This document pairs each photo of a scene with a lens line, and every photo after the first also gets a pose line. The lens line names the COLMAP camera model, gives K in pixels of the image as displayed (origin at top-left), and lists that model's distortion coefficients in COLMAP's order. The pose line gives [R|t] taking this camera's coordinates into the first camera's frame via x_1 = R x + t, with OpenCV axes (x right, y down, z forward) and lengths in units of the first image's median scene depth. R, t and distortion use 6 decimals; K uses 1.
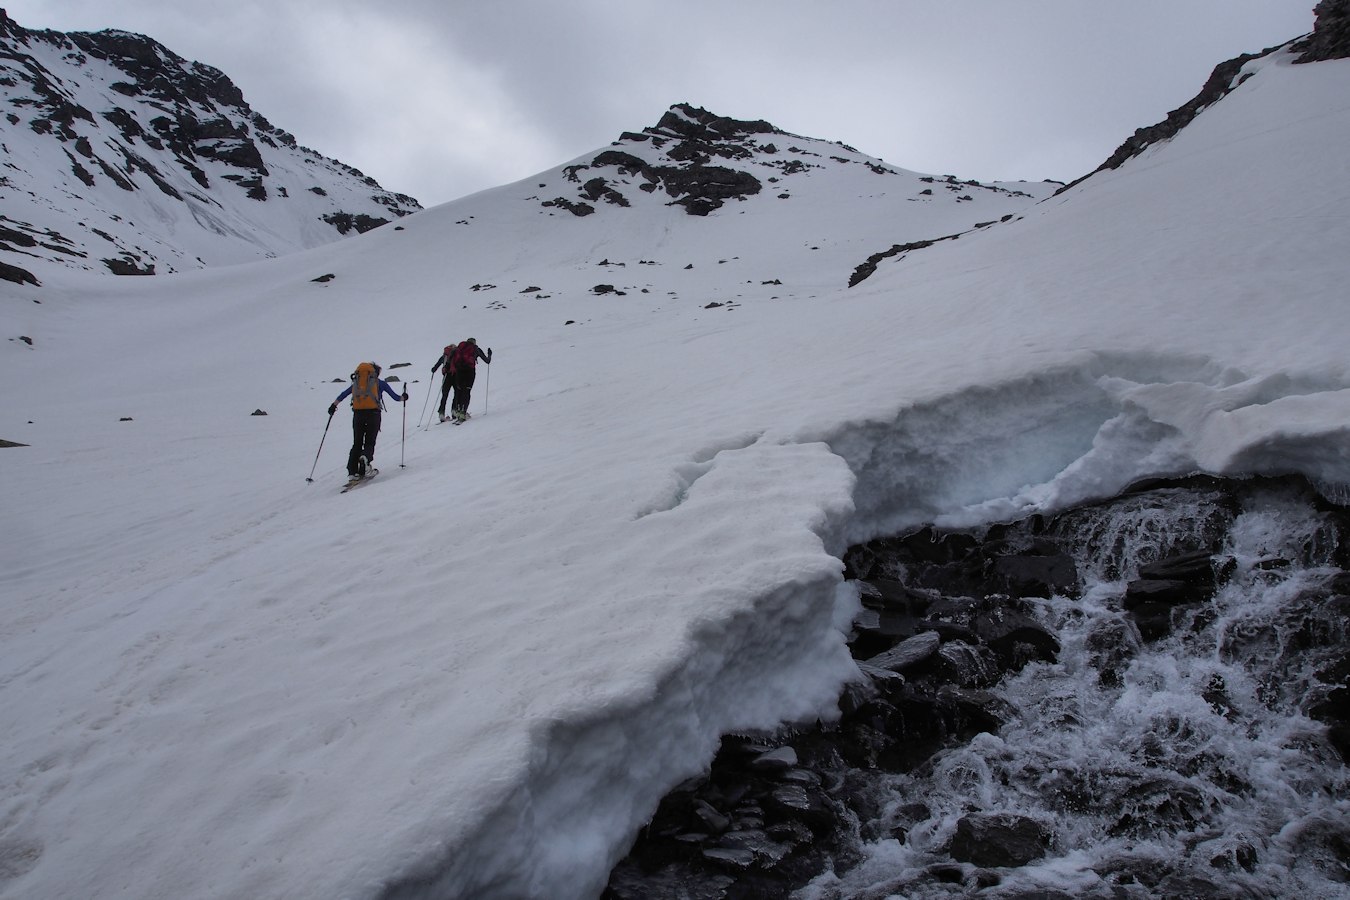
lens RADIAL K [[1017.4, 0, 675.0], [0, 1017.4, 444.7], [0, 0, 1]] dist [-0.021989, 0.012650]
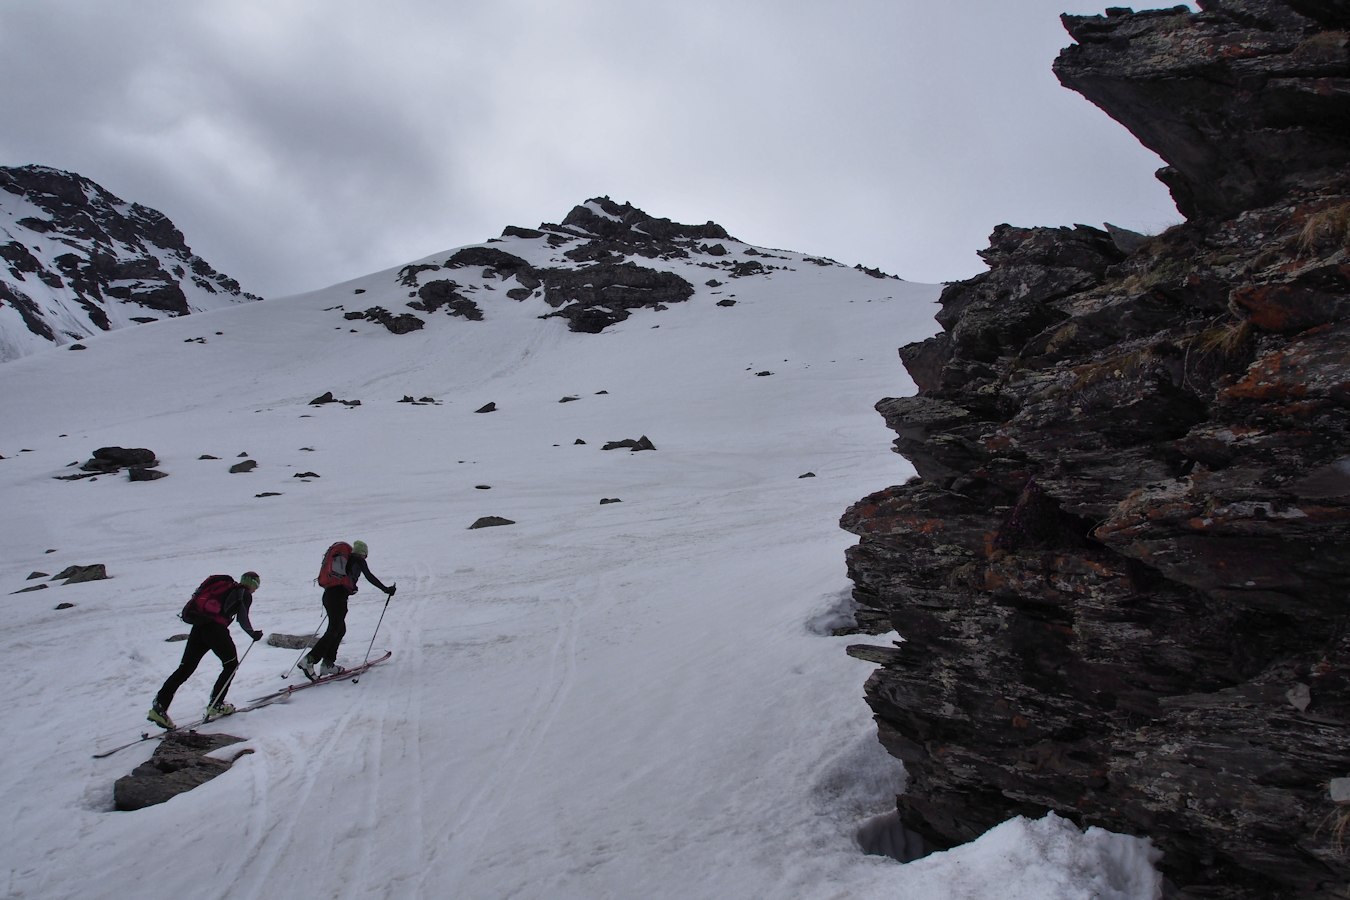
lens RADIAL K [[1017.4, 0, 676.9], [0, 1017.4, 453.2], [0, 0, 1]] dist [-0.021989, 0.012650]
pose [[0.999856, 0.006860, 0.015492, 0.054463], [-0.004545, 0.989443, -0.144849, -0.052447], [-0.016322, 0.144758, 0.989332, 0.323109]]
